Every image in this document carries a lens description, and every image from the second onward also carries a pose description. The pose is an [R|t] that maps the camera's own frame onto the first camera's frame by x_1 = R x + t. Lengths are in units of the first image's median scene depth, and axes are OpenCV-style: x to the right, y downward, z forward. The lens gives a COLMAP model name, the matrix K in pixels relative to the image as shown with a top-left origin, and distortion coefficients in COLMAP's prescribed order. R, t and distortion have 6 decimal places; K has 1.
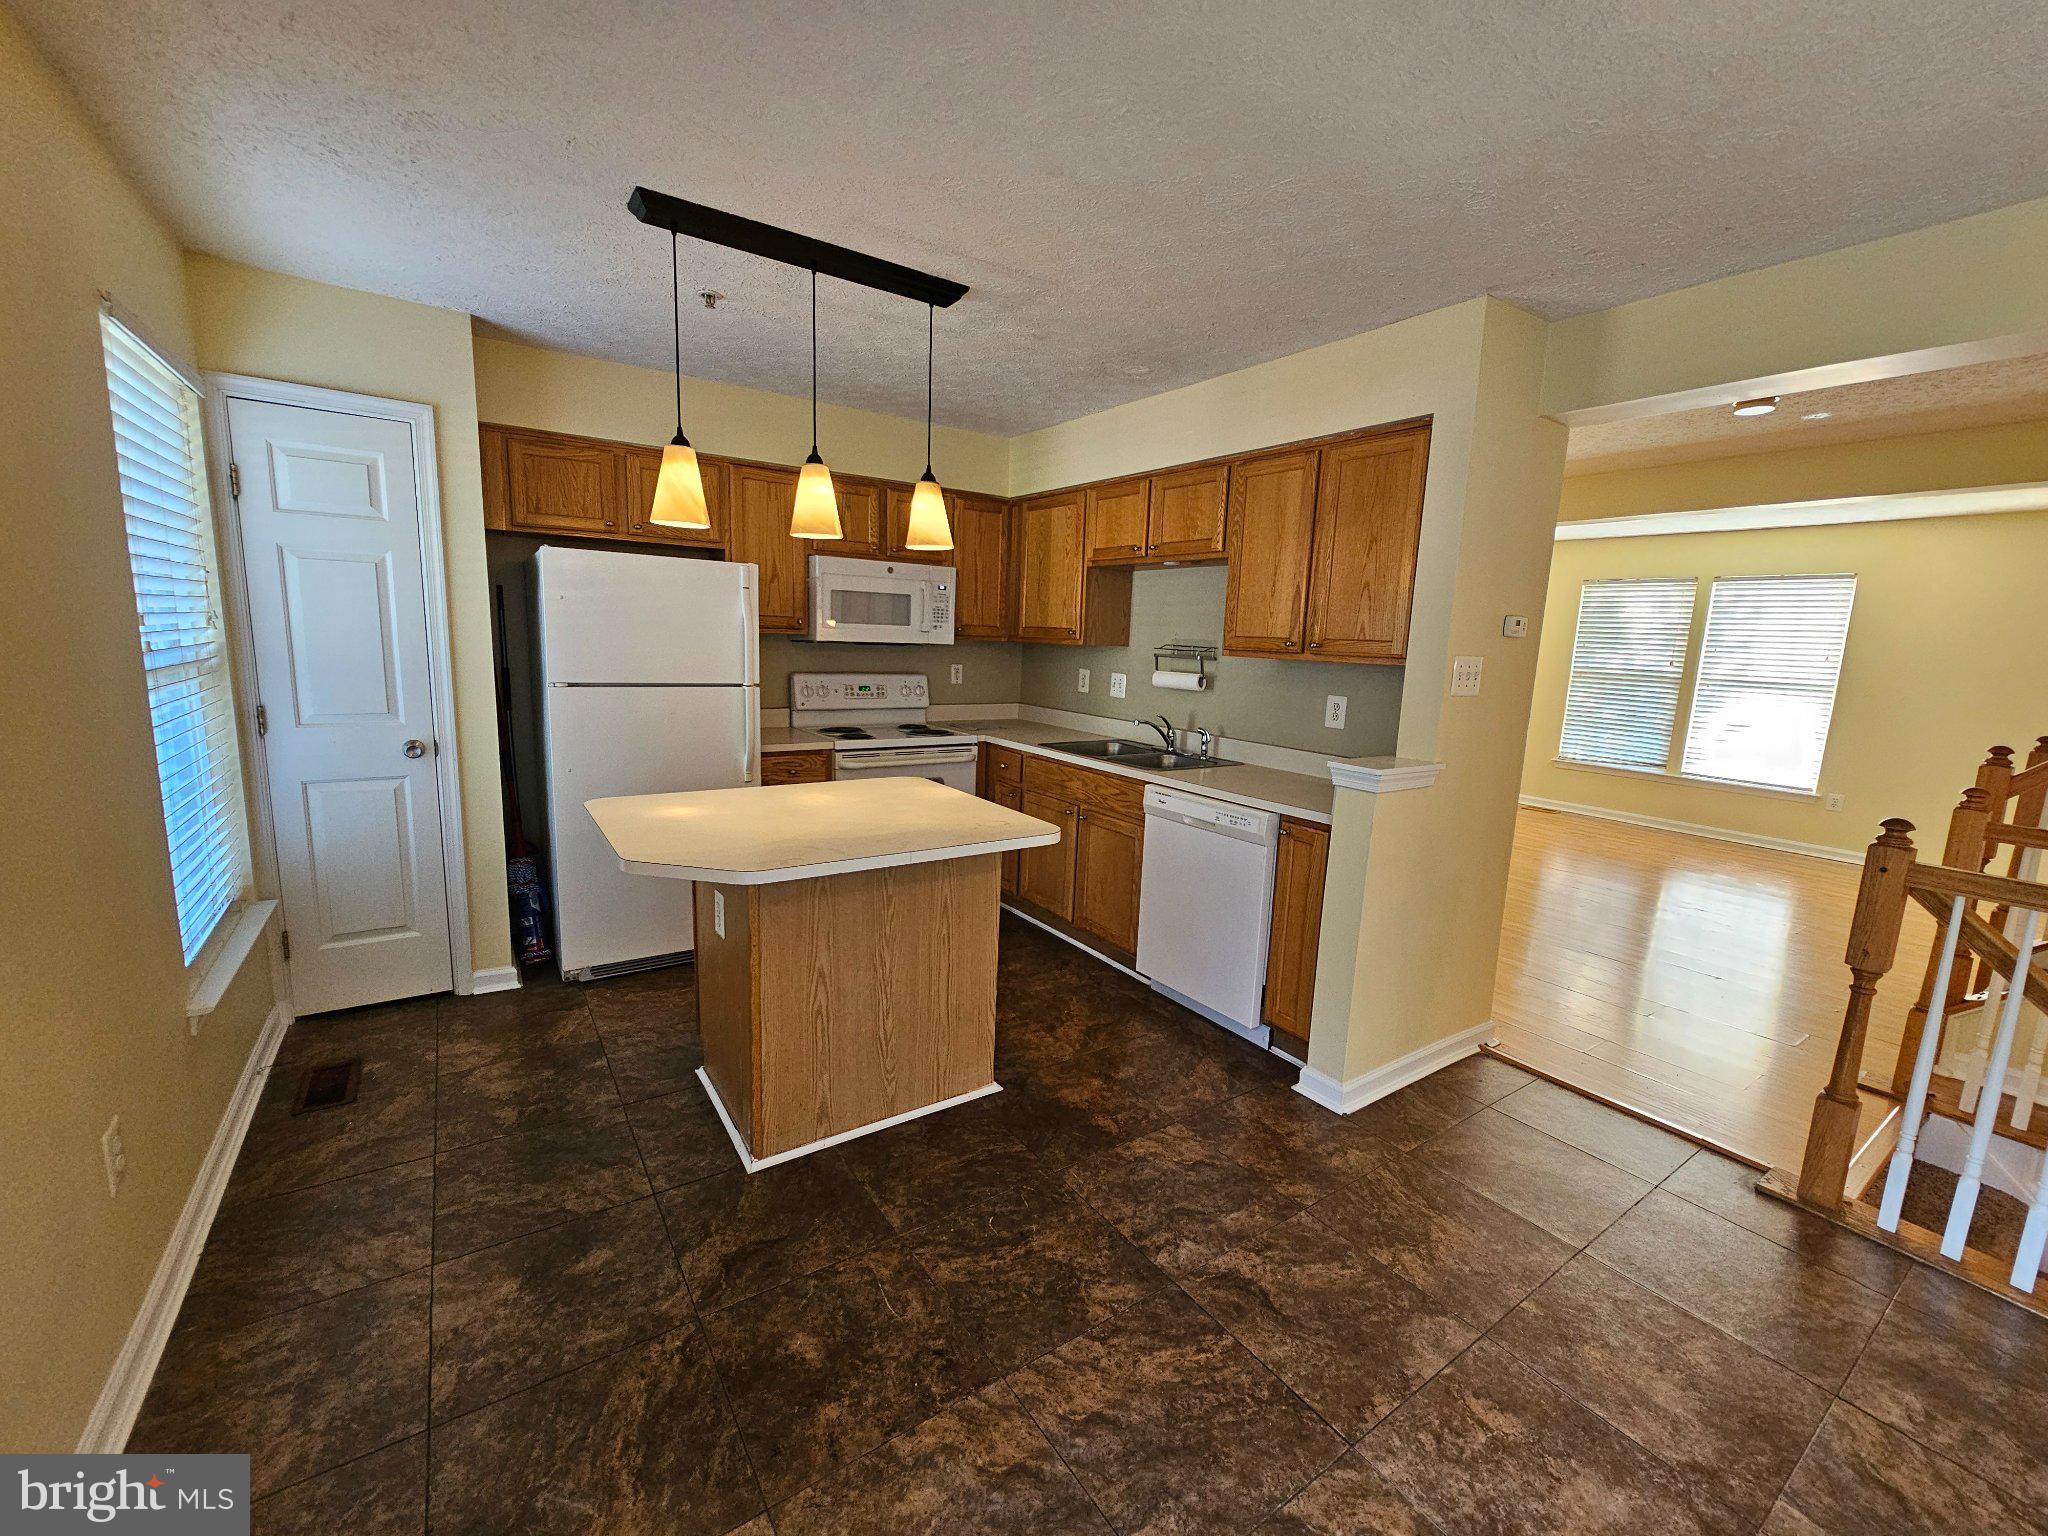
lens RADIAL K [[838.4, 0, 1027.5], [0, 838.4, 768.4], [0, 0, 1]] dist [0.001939, -0.000524]
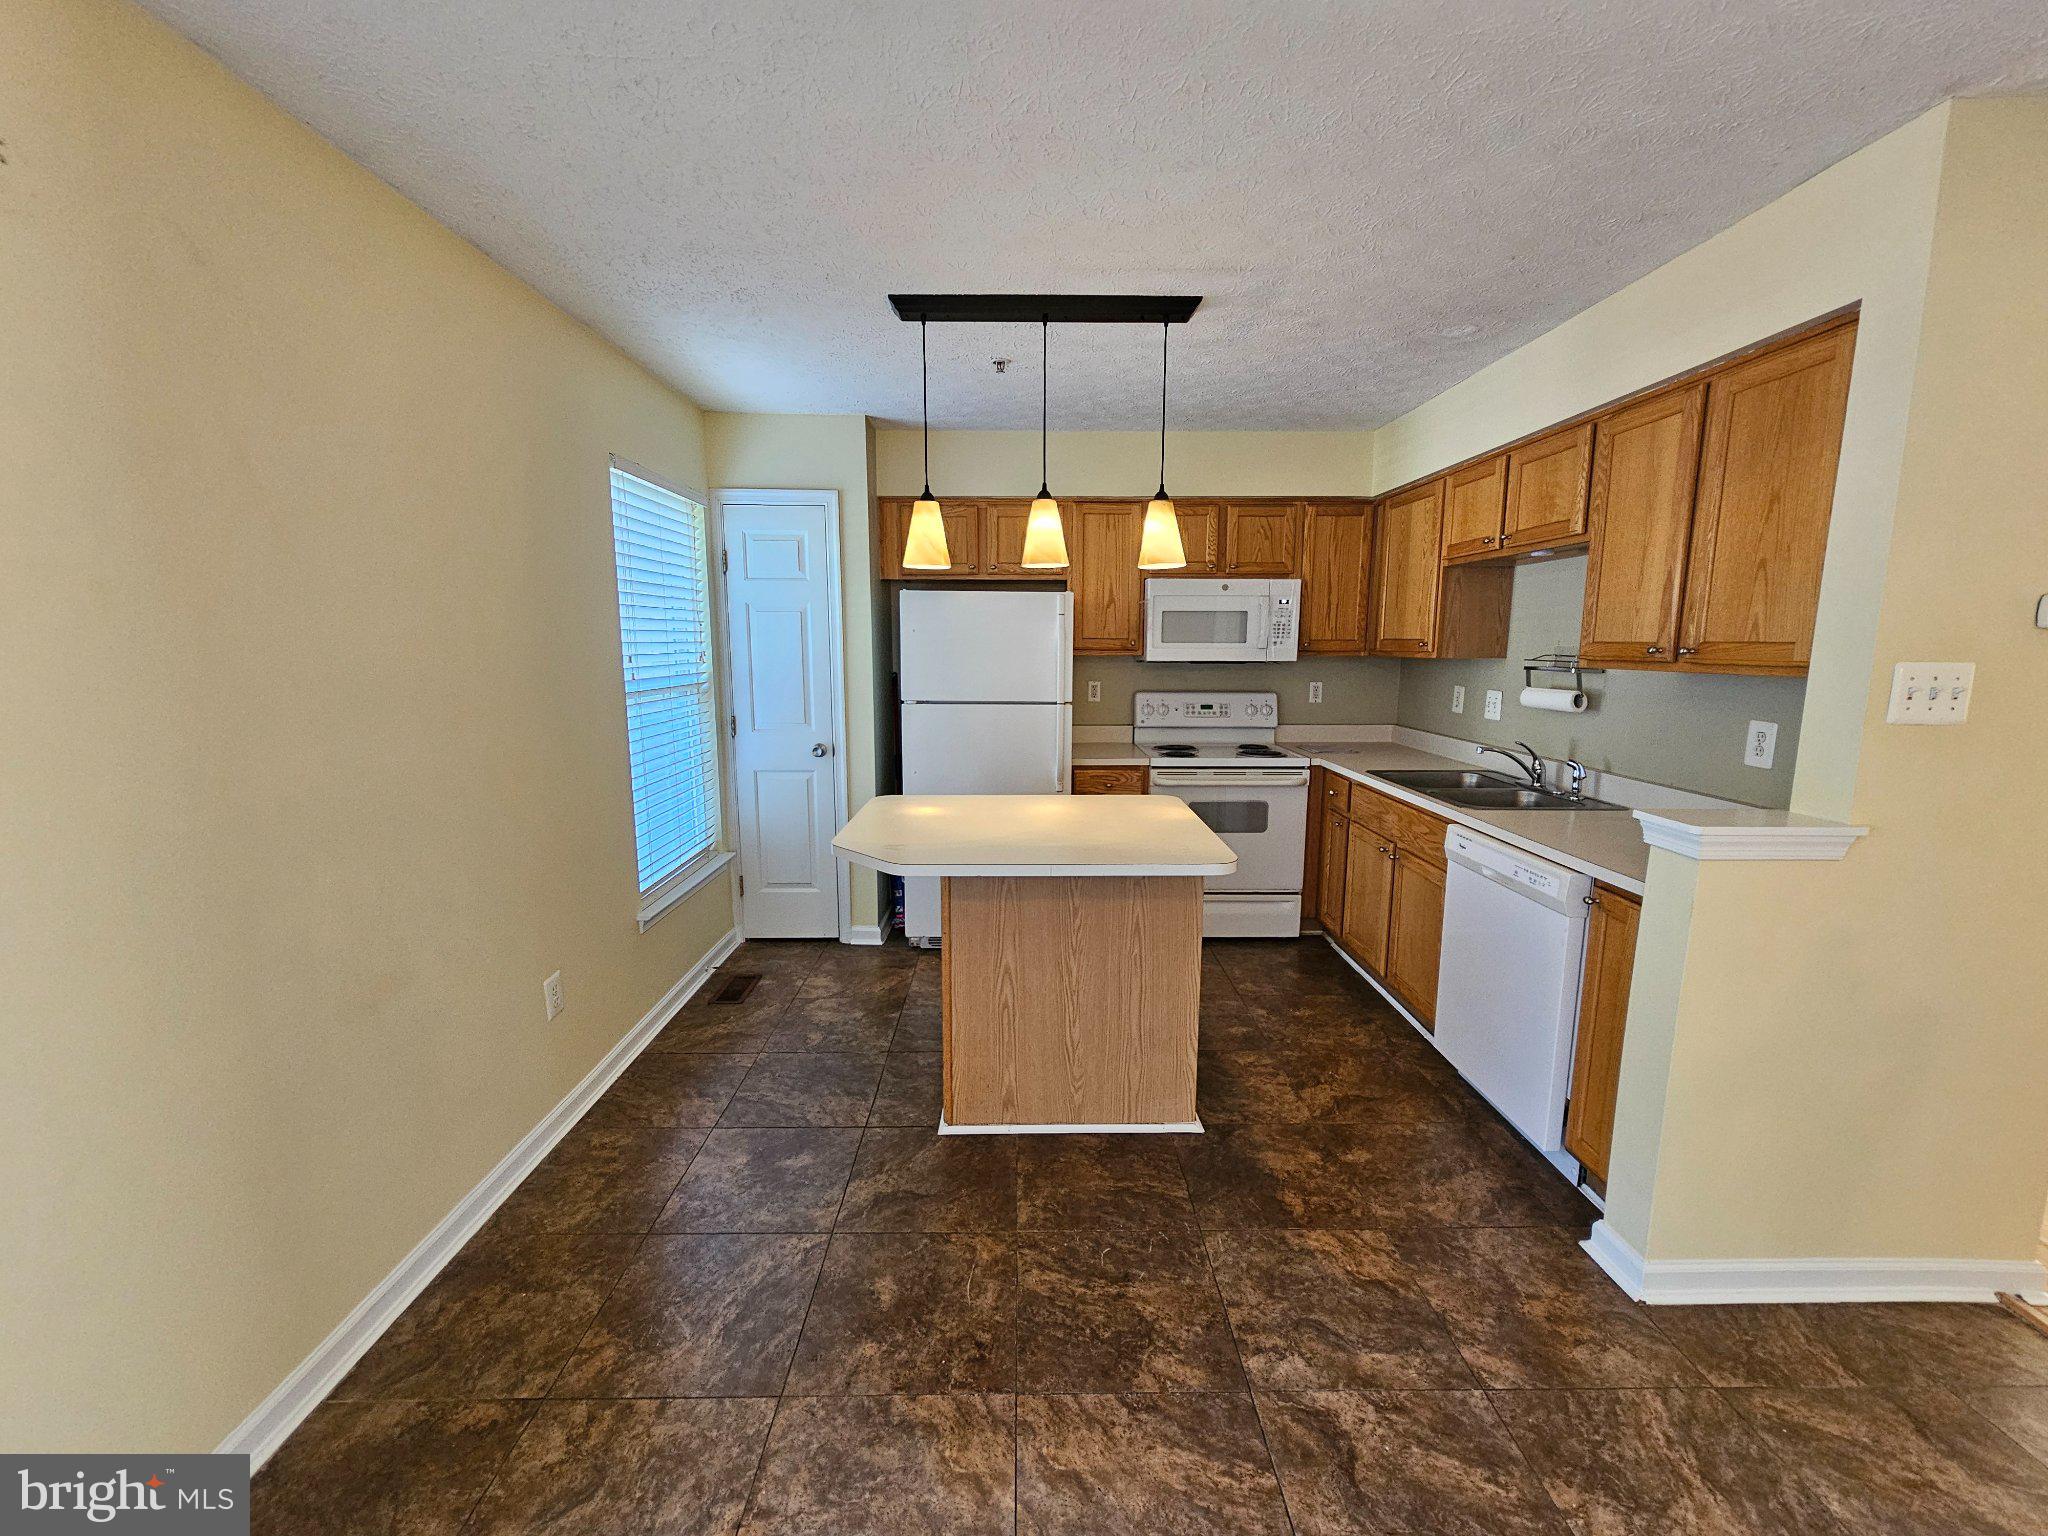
lens RADIAL K [[838.4, 0, 1027.5], [0, 838.4, 768.4], [0, 0, 1]] dist [0.001939, -0.000524]
pose [[0.830652, 0.047063, -0.554799, 0.303018], [-0.059010, 0.998251, -0.003670, -0.010014], [0.553656, 0.035787, 0.831976, 0.088916]]
